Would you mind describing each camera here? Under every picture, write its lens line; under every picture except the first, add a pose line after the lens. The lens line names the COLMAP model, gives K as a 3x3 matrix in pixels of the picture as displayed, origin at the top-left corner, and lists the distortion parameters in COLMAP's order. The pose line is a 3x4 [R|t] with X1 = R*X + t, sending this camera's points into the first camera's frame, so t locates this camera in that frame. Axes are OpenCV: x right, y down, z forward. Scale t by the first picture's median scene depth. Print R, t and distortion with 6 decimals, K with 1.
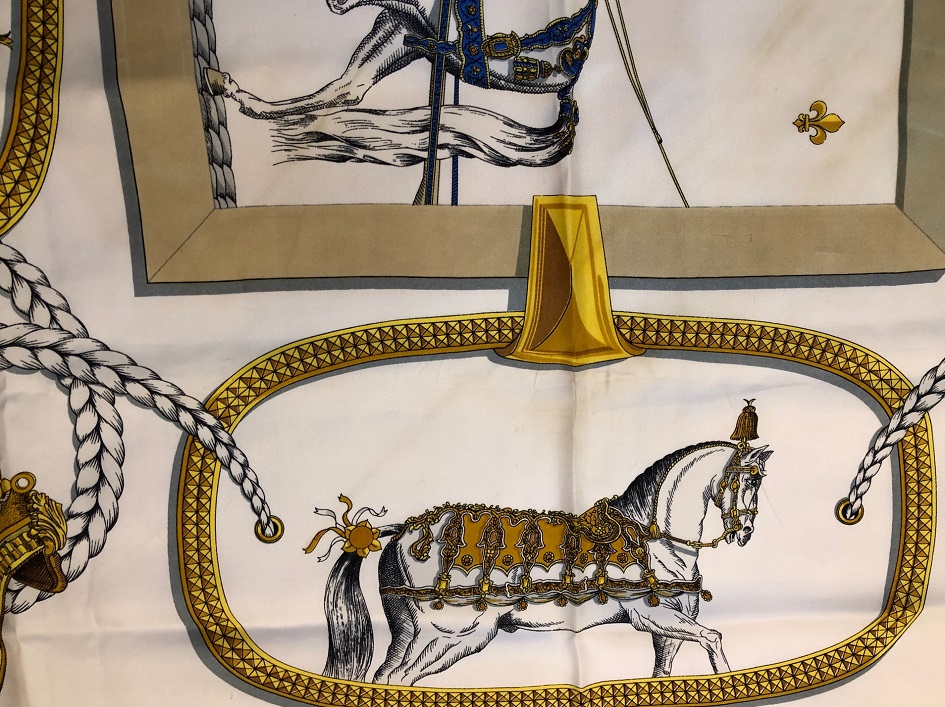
lens RADIAL K [[778.3, 0, 472.5], [0, 778.3, 353.5], [0, 0, 1]] dist [0.007979, -0.007510]
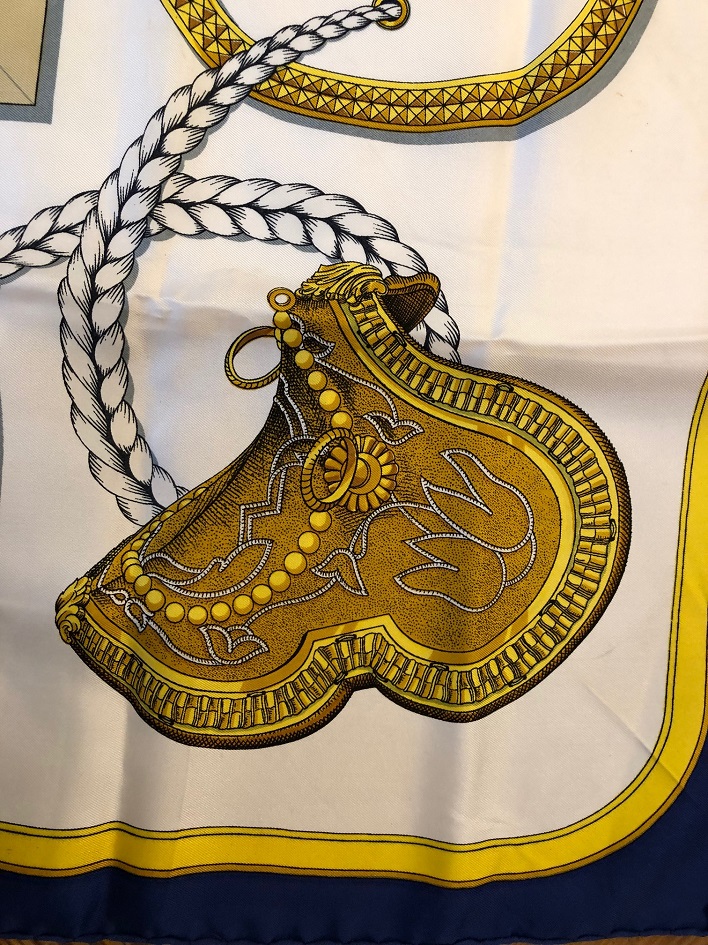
lens RADIAL K [[778.3, 0, 354.0], [0, 778.3, 472.5], [0, 0, 1]] dist [0.007979, -0.007510]
pose [[0.097946, -0.992891, -0.067625, -0.658471], [0.991382, 0.103285, -0.080578, 0.300228], [0.086990, -0.059150, 0.994452, 0.242135]]
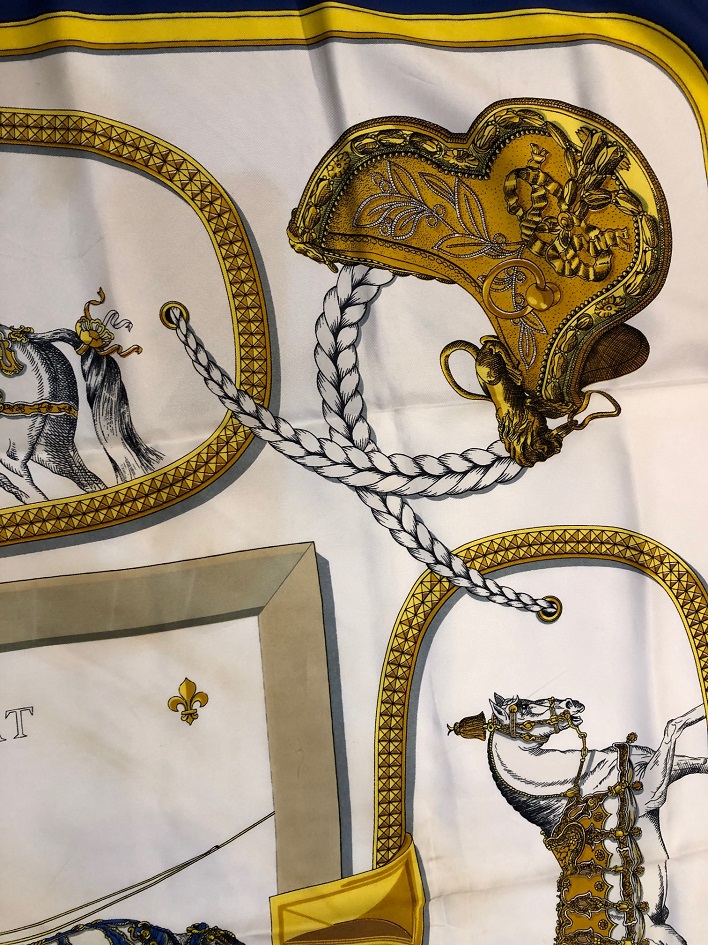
lens RADIAL K [[778.3, 0, 354.0], [0, 778.3, 472.5], [0, 0, 1]] dist [0.007979, -0.007510]
pose [[-0.052532, -0.992755, -0.108065, 0.847045], [0.998507, -0.050596, -0.020584, -0.029978], [0.014967, -0.108985, 0.993931, -0.026061]]
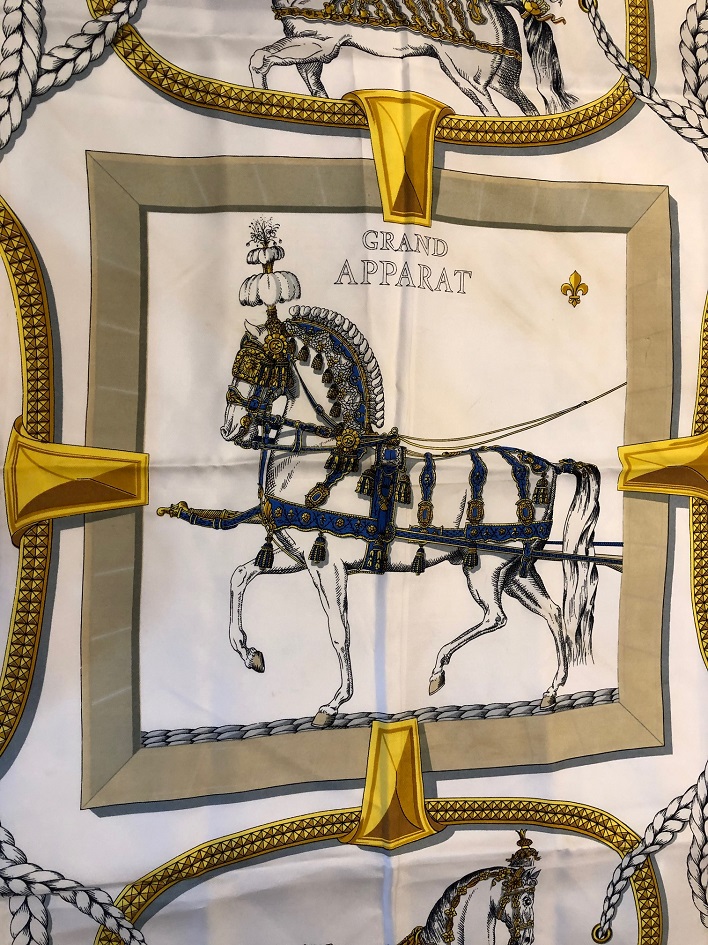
lens RADIAL K [[778.3, 0, 354.0], [0, 778.3, 472.5], [0, 0, 1]] dist [0.007979, -0.007510]
pose [[0.031315, -0.996527, -0.077159, 0.203138], [0.998837, 0.028370, 0.038972, -0.734680], [-0.036648, -0.078290, 0.996257, -0.428187]]
